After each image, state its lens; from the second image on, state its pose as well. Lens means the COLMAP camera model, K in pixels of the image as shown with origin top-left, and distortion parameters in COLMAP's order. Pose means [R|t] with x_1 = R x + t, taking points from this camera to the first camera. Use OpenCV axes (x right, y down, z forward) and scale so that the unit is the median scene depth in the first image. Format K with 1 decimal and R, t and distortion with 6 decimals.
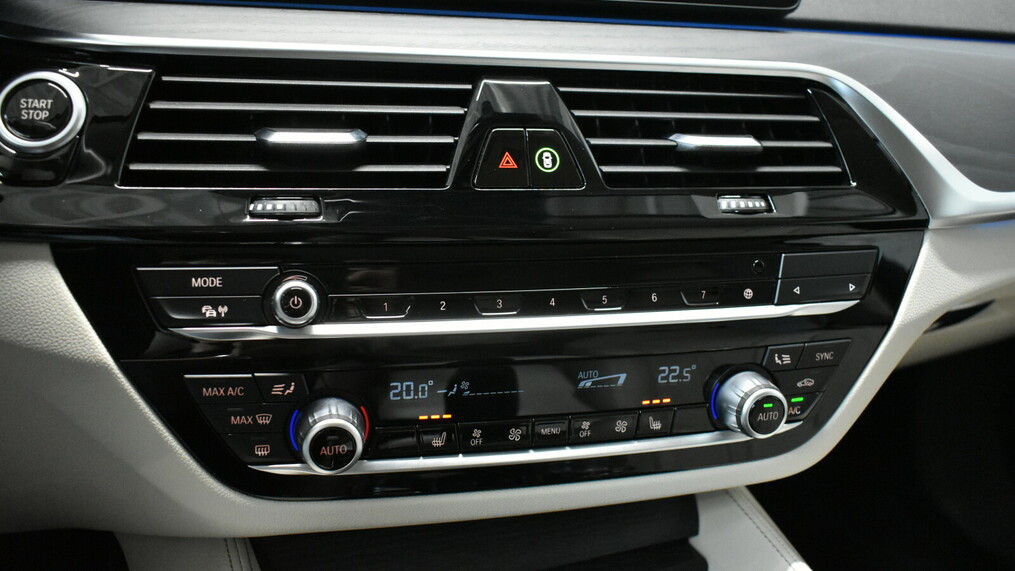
lens RADIAL K [[904.8, 0, 517.4], [0, 904.8, 275.5], [0, 0, 1]] dist [-0.030883, -0.008259]
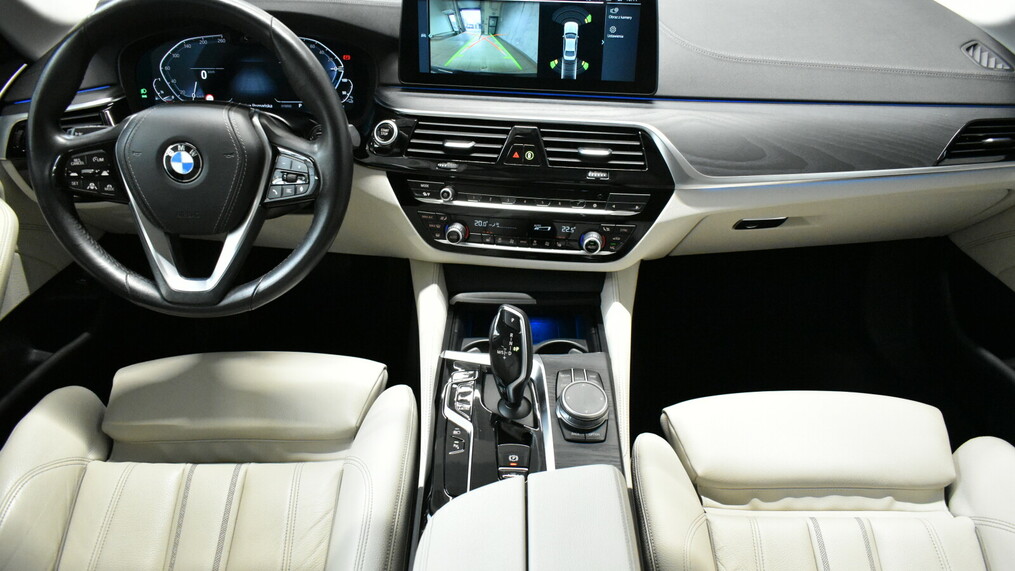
lens RADIAL K [[773.7, 0, 509.5], [0, 773.7, 285.4], [0, 0, 1]] dist [-0.027626, 0.013881]
pose [[0.918452, 0.151881, -0.365211, 1.054372], [-0.077947, 0.974732, 0.209337, -0.254662], [0.387777, -0.163798, 0.907083, -1.575058]]
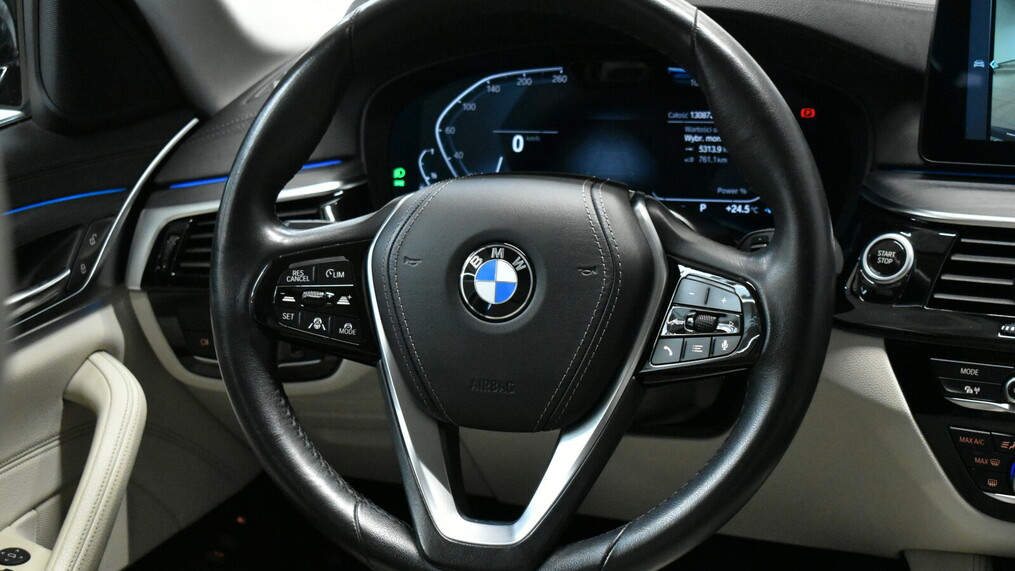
lens RADIAL K [[1853.0, 0, 504.3], [0, 1853.0, 283.8], [0, 0, 1]] dist [-0.038349, 0.000000]
pose [[0.764523, 0.080280, -0.639578, 1.055706], [-0.118239, 0.992844, -0.016716, 0.004821], [0.633660, 0.088403, 0.768544, -1.961500]]
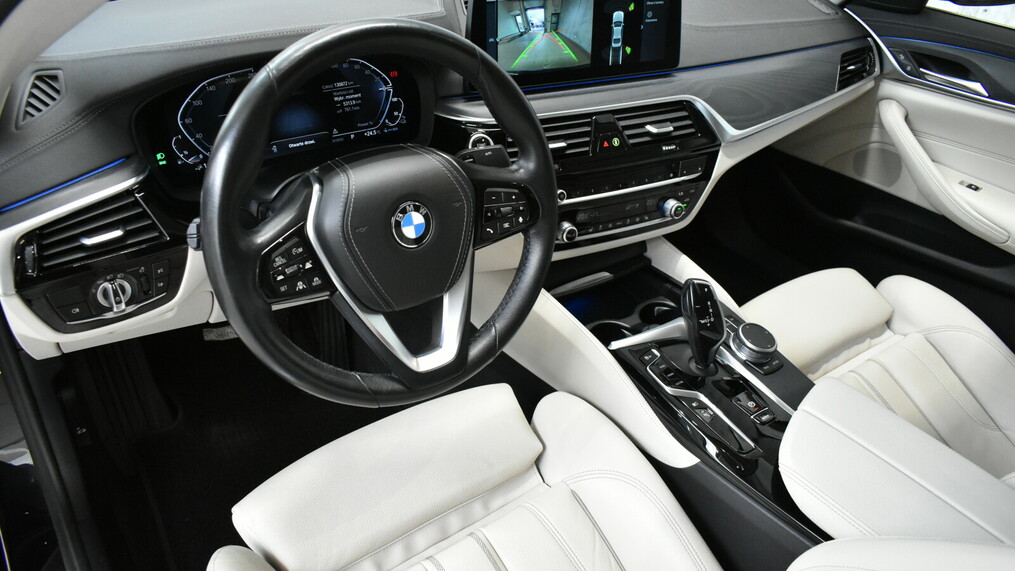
lens RADIAL K [[753.1, 0, 499.7], [0, 753.1, 277.4], [0, 0, 1]] dist [-0.020568, -0.002246]
pose [[0.974733, -0.124864, 0.185213, -0.986829], [0.073555, 0.962348, 0.261679, -0.419011], [-0.210914, -0.241444, 0.947217, -1.681412]]
